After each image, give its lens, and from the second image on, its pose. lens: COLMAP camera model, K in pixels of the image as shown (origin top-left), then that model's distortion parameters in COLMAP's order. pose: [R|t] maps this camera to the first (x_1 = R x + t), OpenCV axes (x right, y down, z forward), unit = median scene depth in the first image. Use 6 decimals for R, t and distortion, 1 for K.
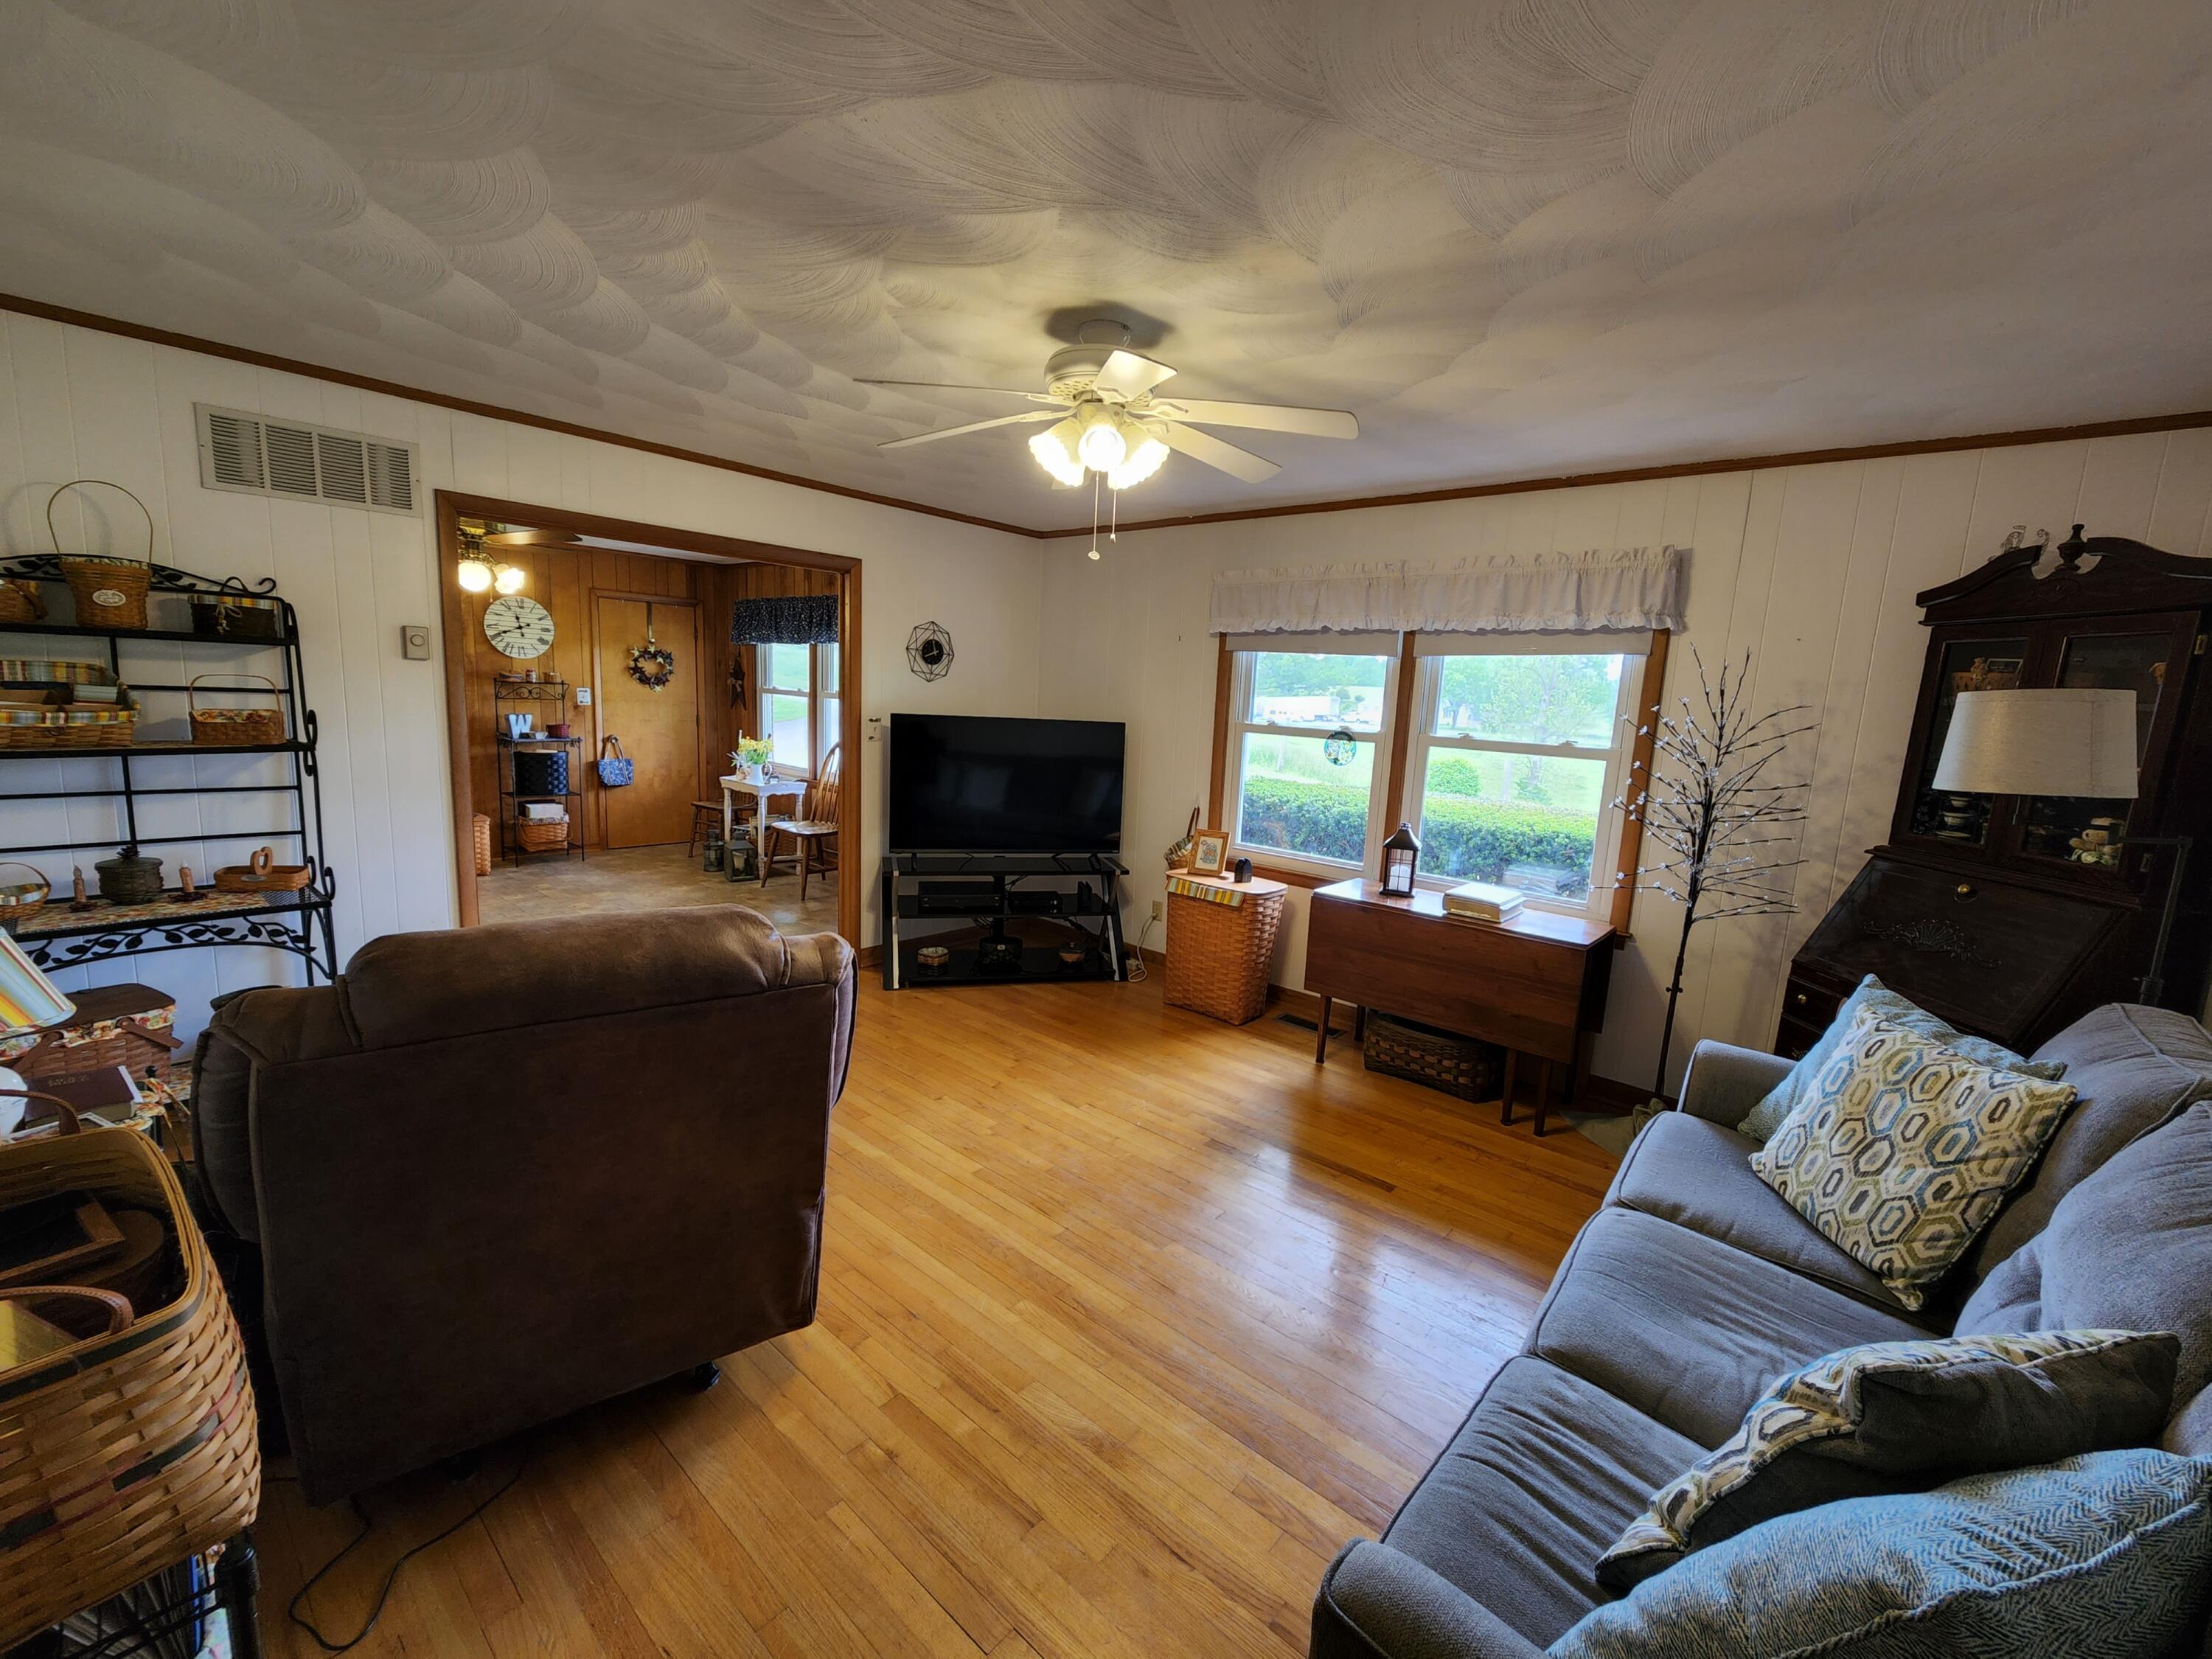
lens RADIAL K [[899.0, 0, 1133.1], [0, 899.0, 831.4], [0, 0, 1]] dist [-0.002309, -0.000238]
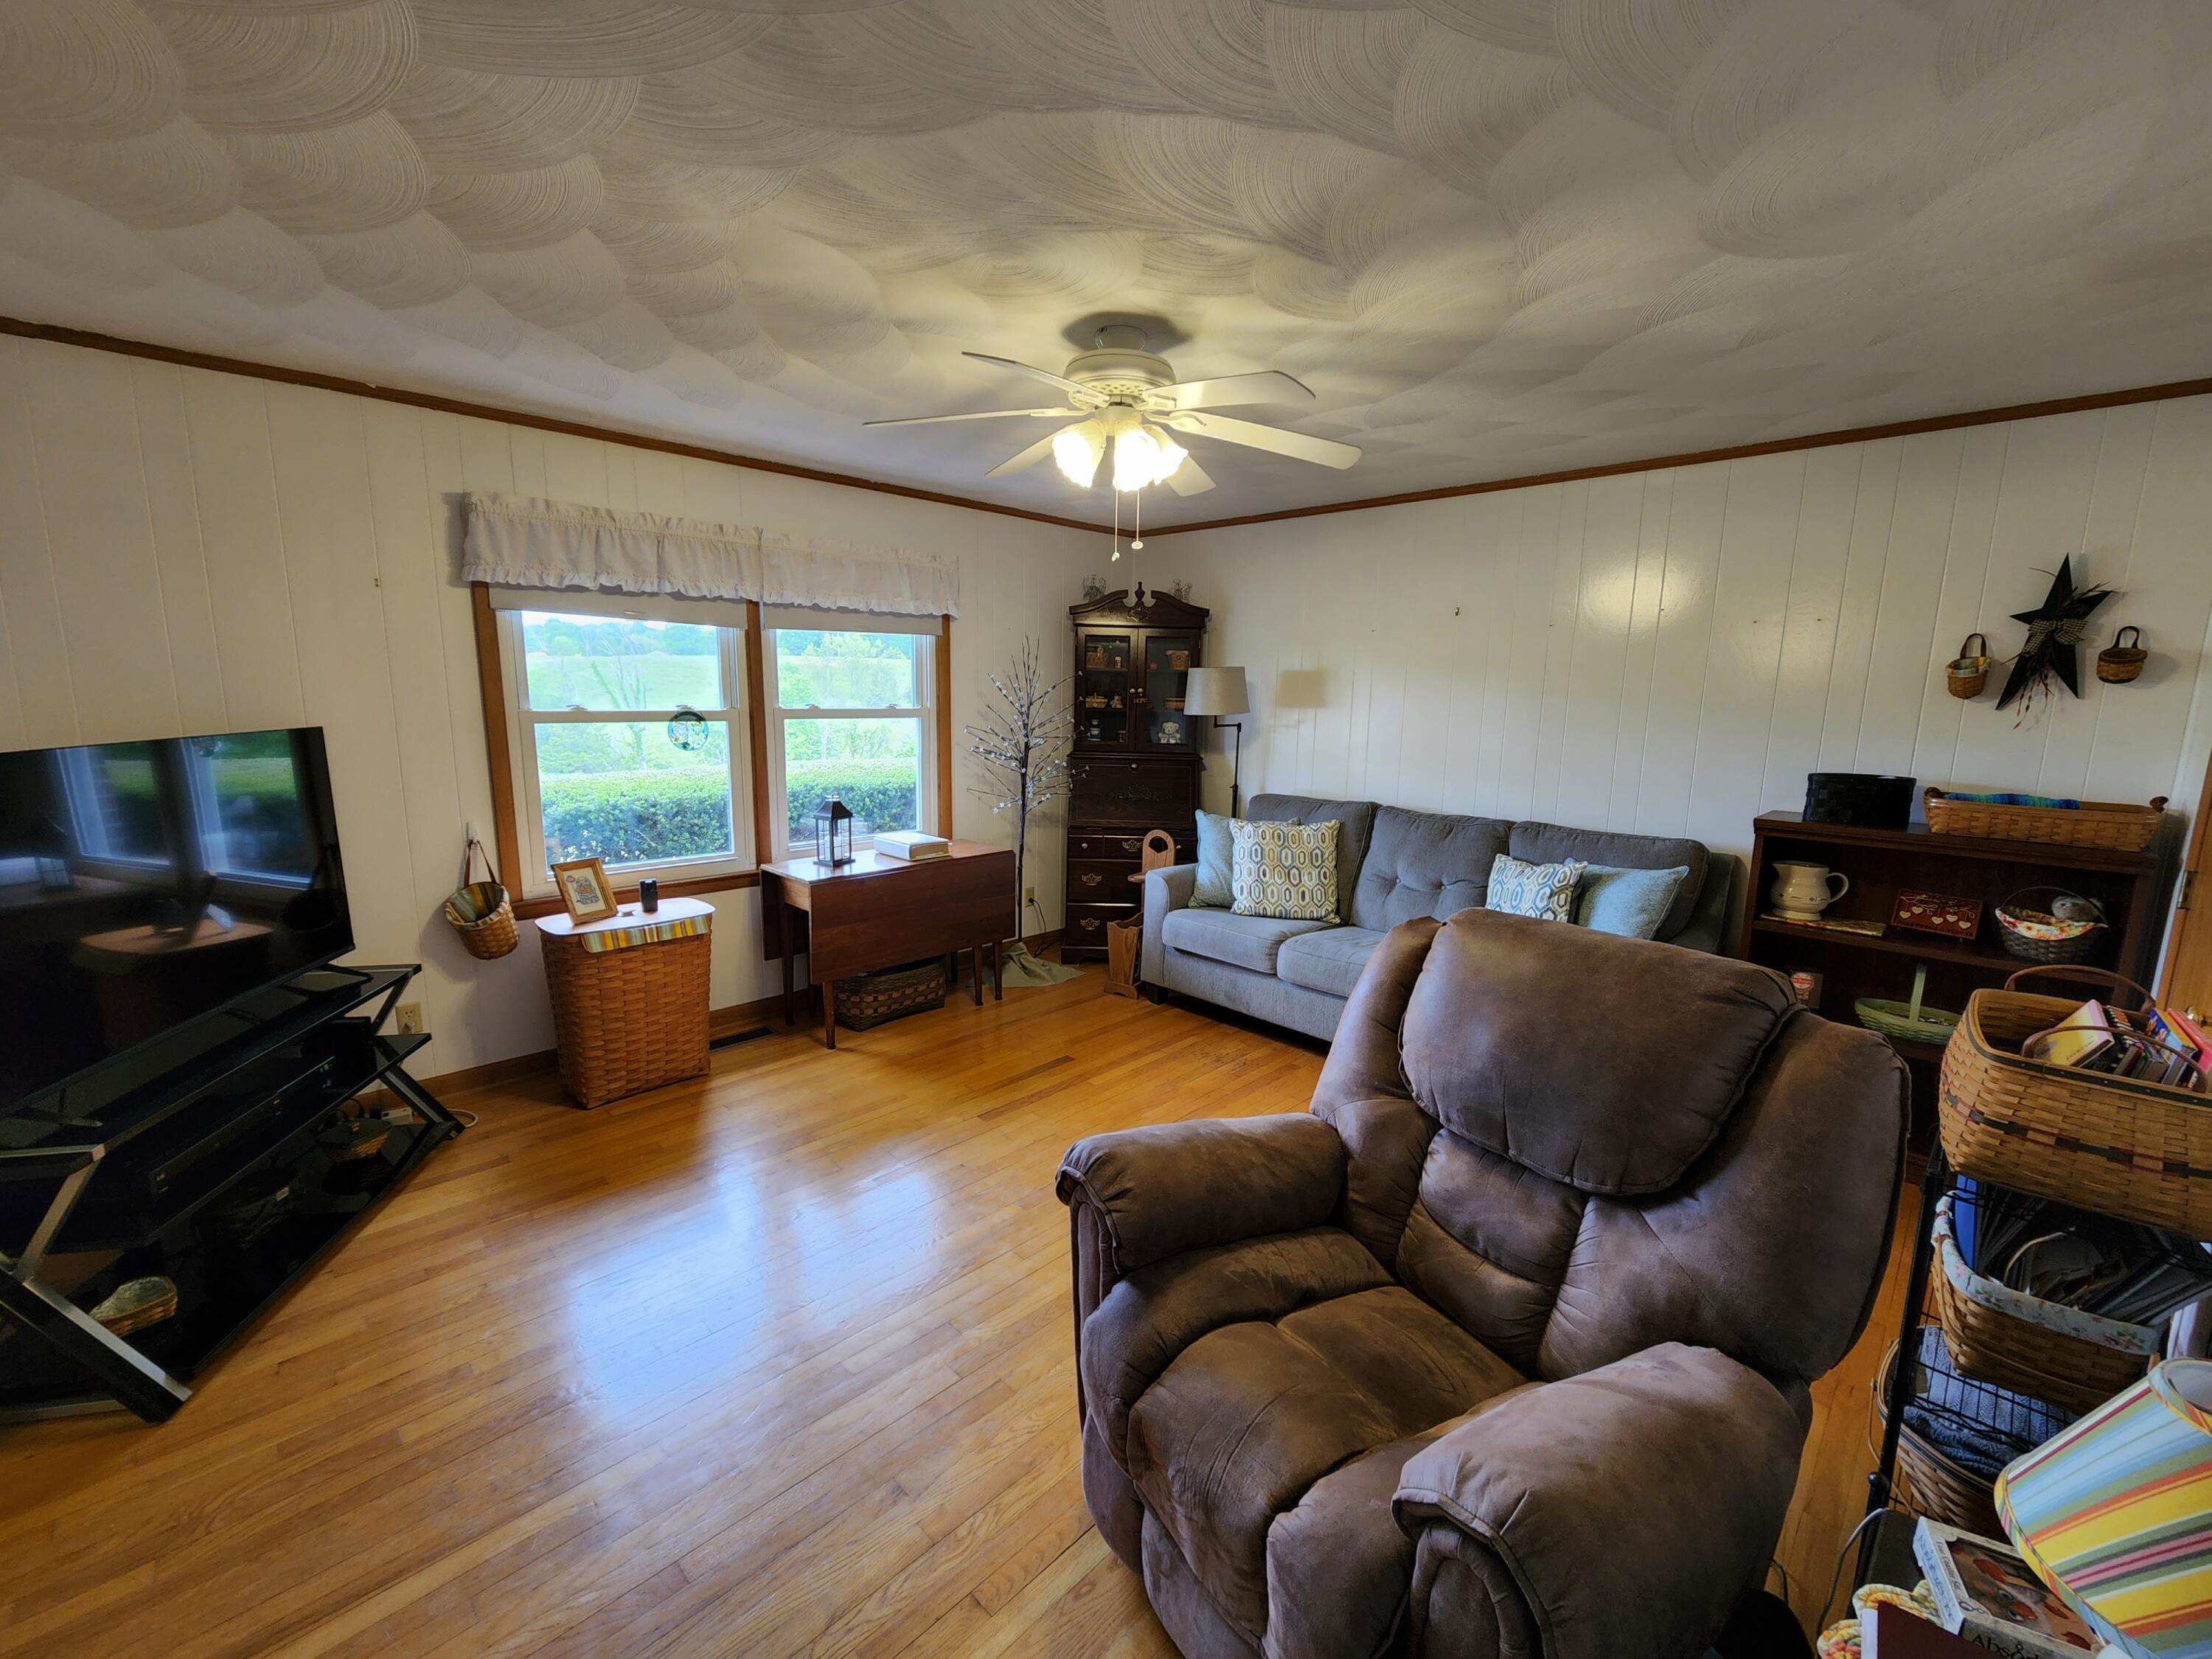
lens RADIAL K [[905.0, 0, 1106.0], [0, 905.0, 829.5], [0, 0, 1]] dist [0.000032, -0.000047]
pose [[0.087289, -0.203440, 0.975189, -0.653593], [0.138200, 0.971932, 0.190390, -0.117831], [-0.986550, 0.118152, 0.112955, 0.544011]]
